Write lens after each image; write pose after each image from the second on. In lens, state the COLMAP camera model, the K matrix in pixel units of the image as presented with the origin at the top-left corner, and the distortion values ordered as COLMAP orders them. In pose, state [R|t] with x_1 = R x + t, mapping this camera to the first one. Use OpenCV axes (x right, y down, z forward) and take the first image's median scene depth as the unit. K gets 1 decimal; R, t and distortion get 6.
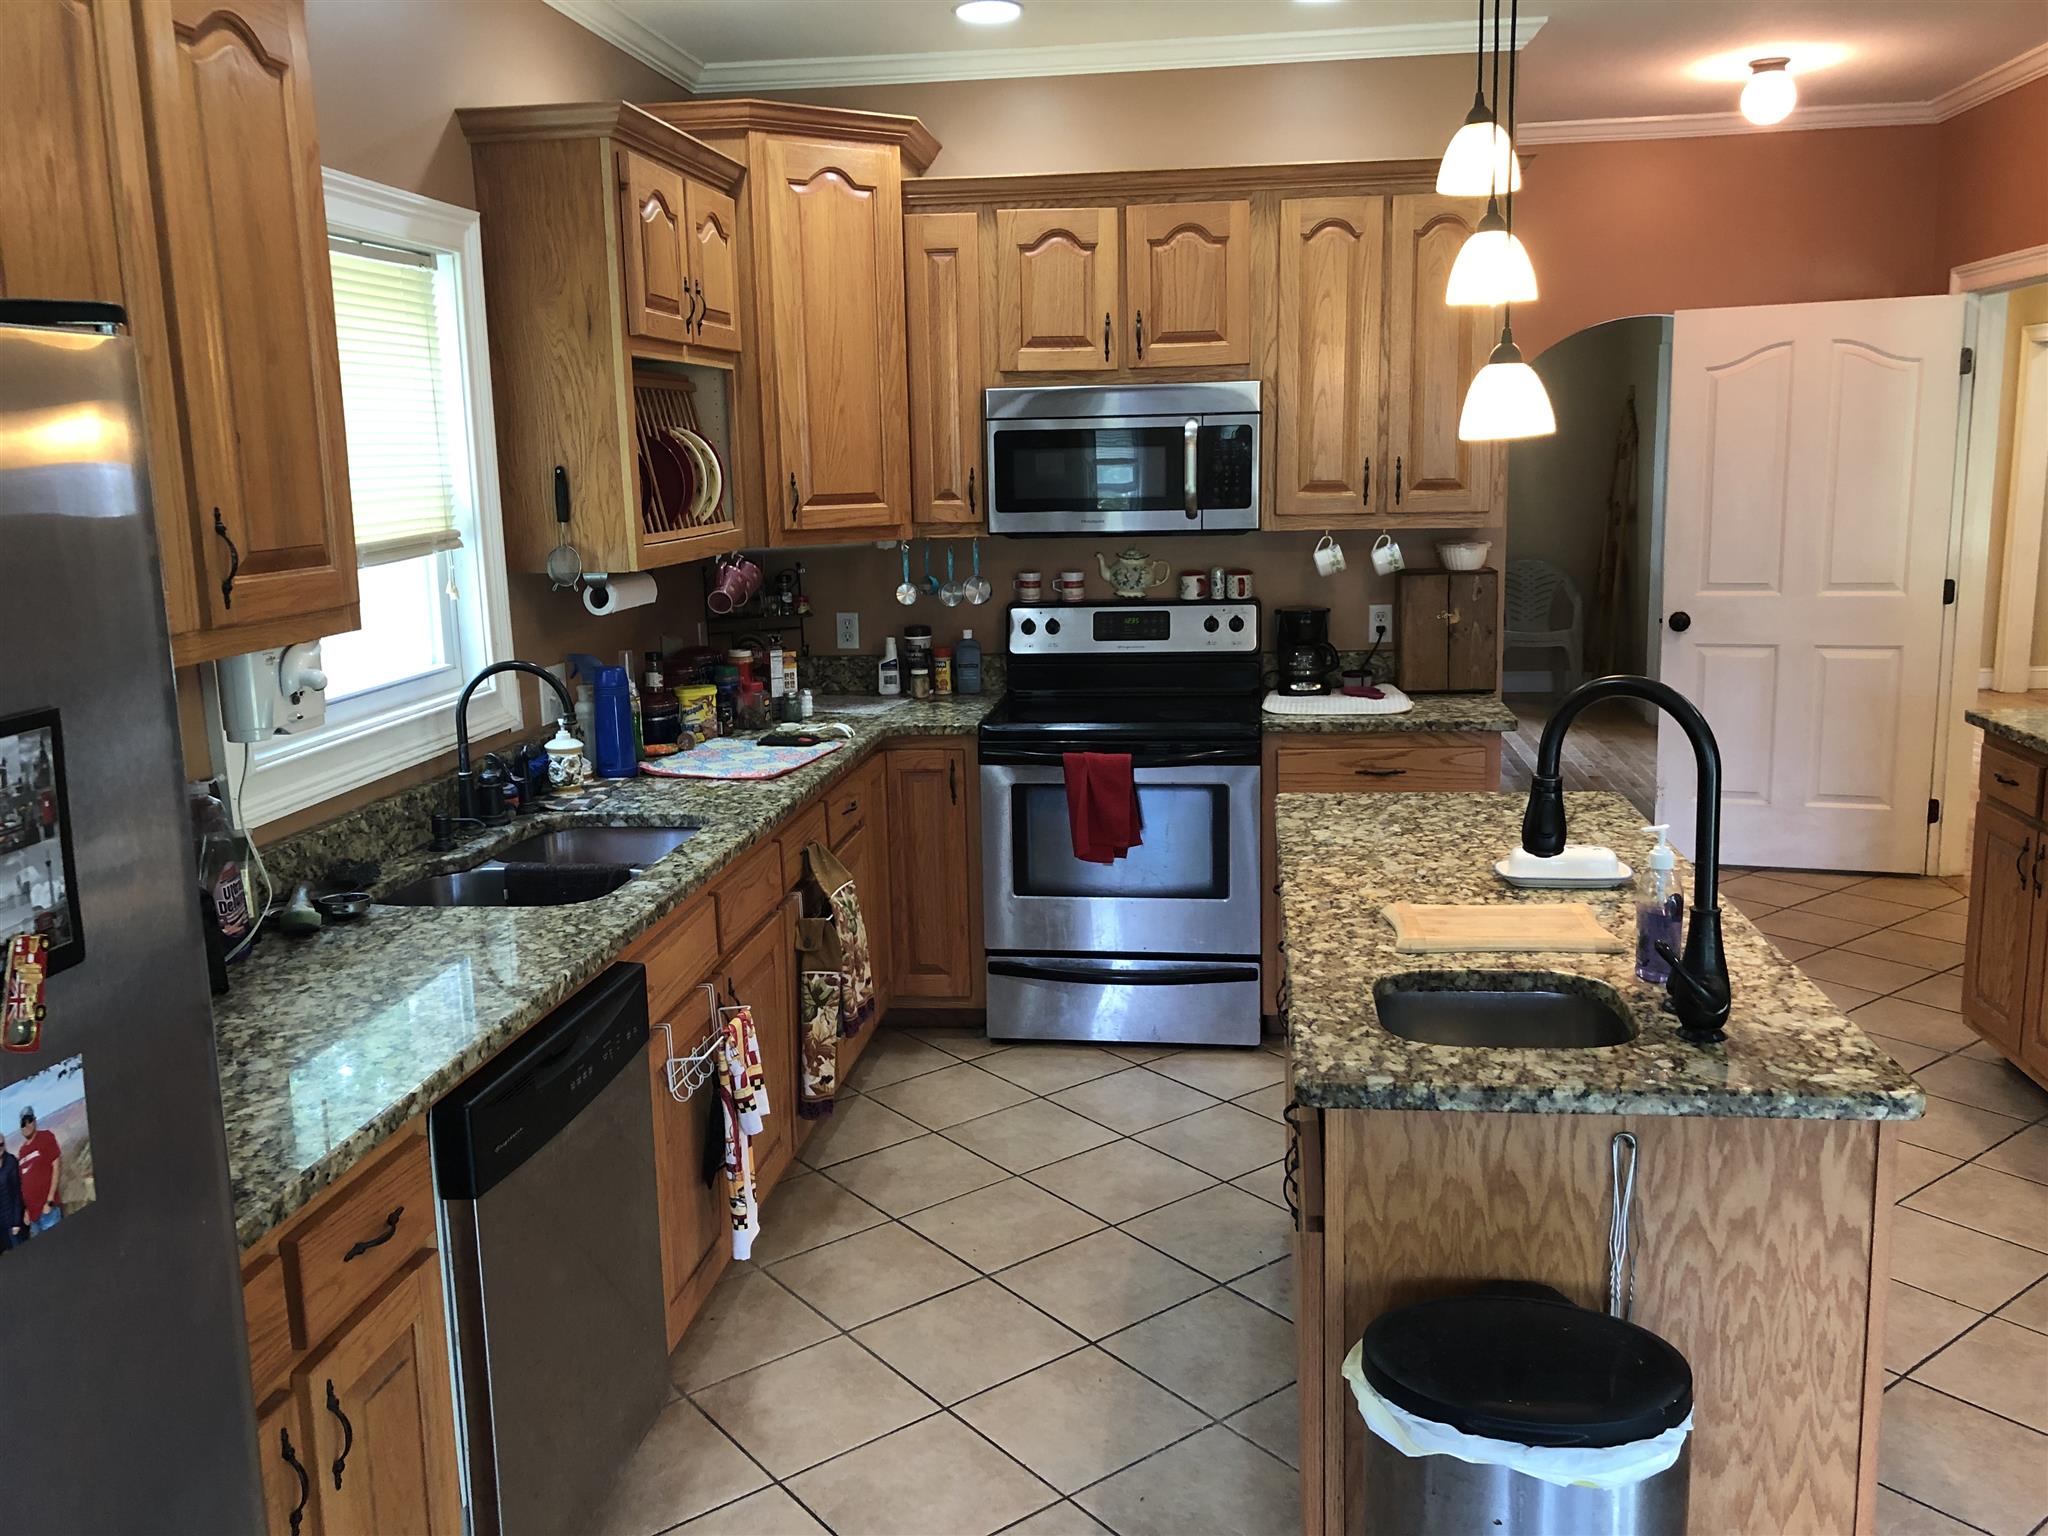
lens RADIAL K [[1693.6, 0, 1033.4], [0, 1693.6, 753.8], [0, 0, 1]] dist [0.033315, -0.037229]
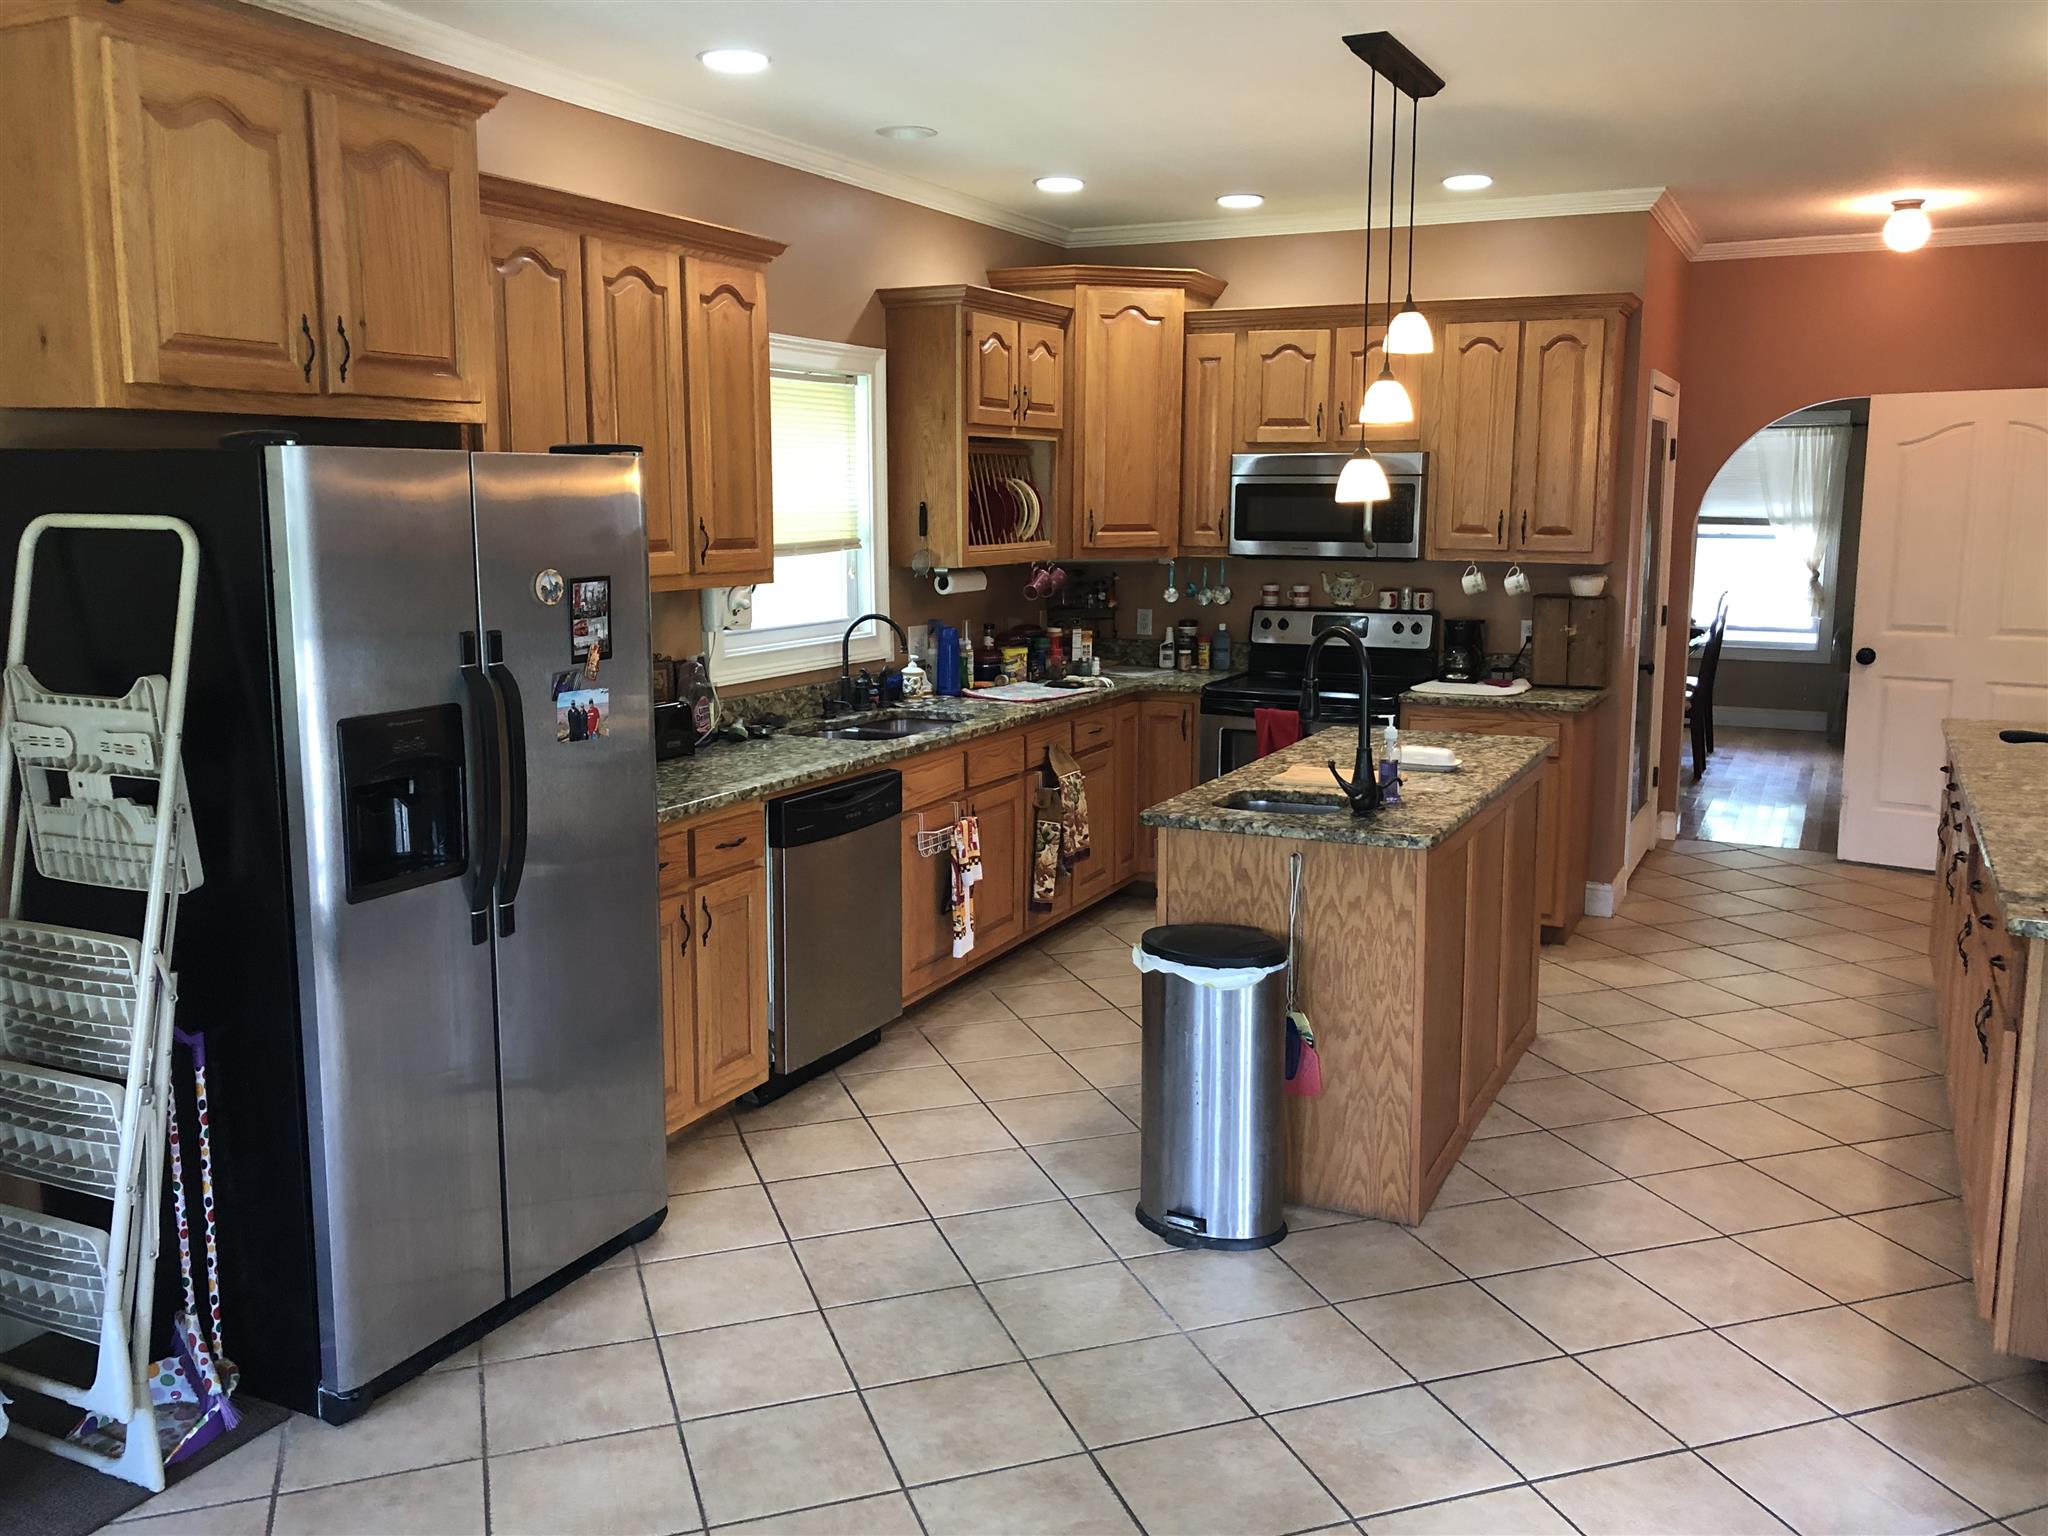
lens RADIAL K [[1693.6, 0, 1019.9], [0, 1693.6, 771.5], [0, 0, 1]] dist [0.033315, -0.037229]
pose [[0.944543, 0.077351, -0.319147, 0.352268], [-0.080822, 0.996726, 0.002377, 0.079695], [0.318286, 0.023549, 0.947702, -0.517797]]
